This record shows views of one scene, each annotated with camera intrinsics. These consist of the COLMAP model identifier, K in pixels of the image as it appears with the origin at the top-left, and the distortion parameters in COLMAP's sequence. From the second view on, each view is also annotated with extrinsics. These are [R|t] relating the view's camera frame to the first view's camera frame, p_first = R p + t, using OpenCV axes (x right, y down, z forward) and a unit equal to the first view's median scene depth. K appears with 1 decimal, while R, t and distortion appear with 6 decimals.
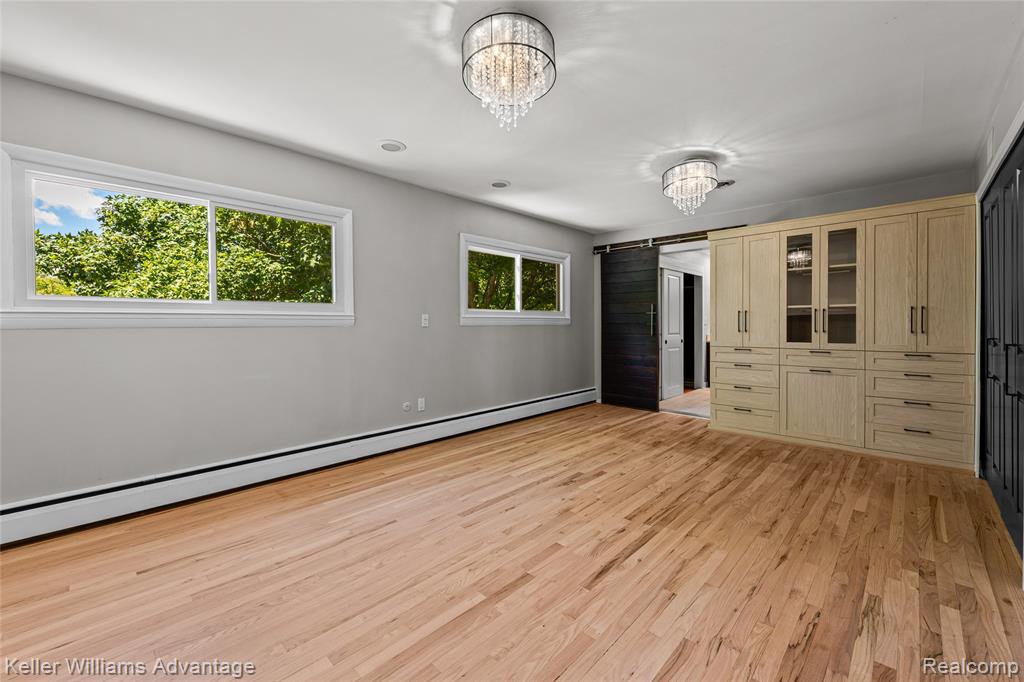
lens RADIAL K [[420.6, 0, 507.3], [0, 420.6, 324.8], [0, 0, 1]] dist [0.009884, -0.004858]
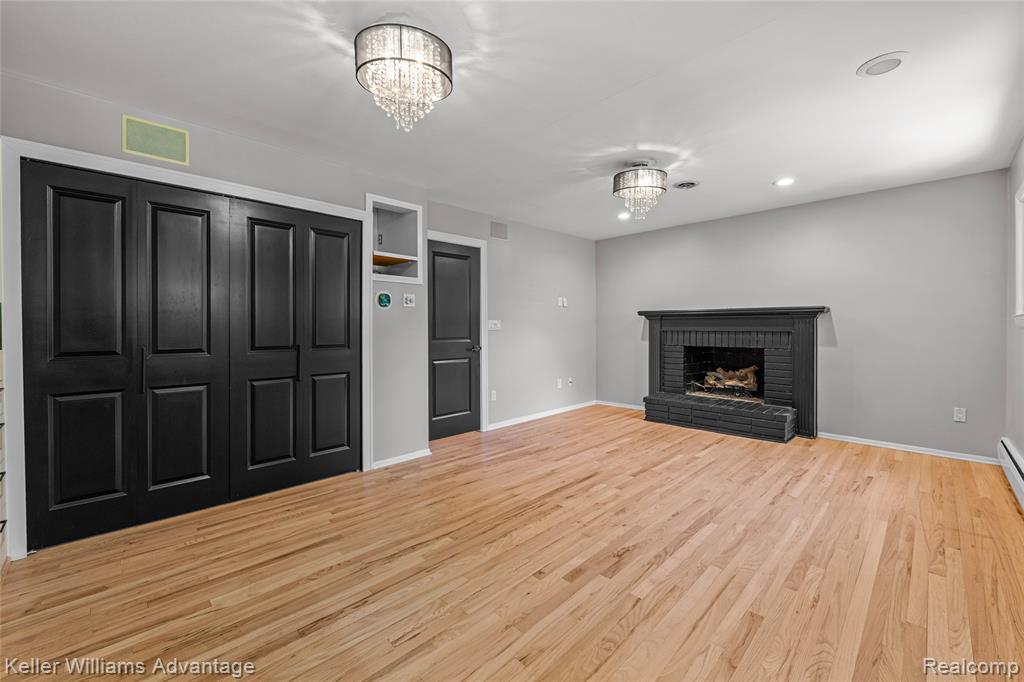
lens RADIAL K [[420.6, 0, 512.3], [0, 420.6, 325.1], [0, 0, 1]] dist [0.009884, -0.004858]
pose [[-0.999840, 0.007345, 0.016335, 0.333299], [0.007259, 0.999960, -0.005303, -0.005043], [-0.016373, -0.005184, -0.999853, 1.797713]]
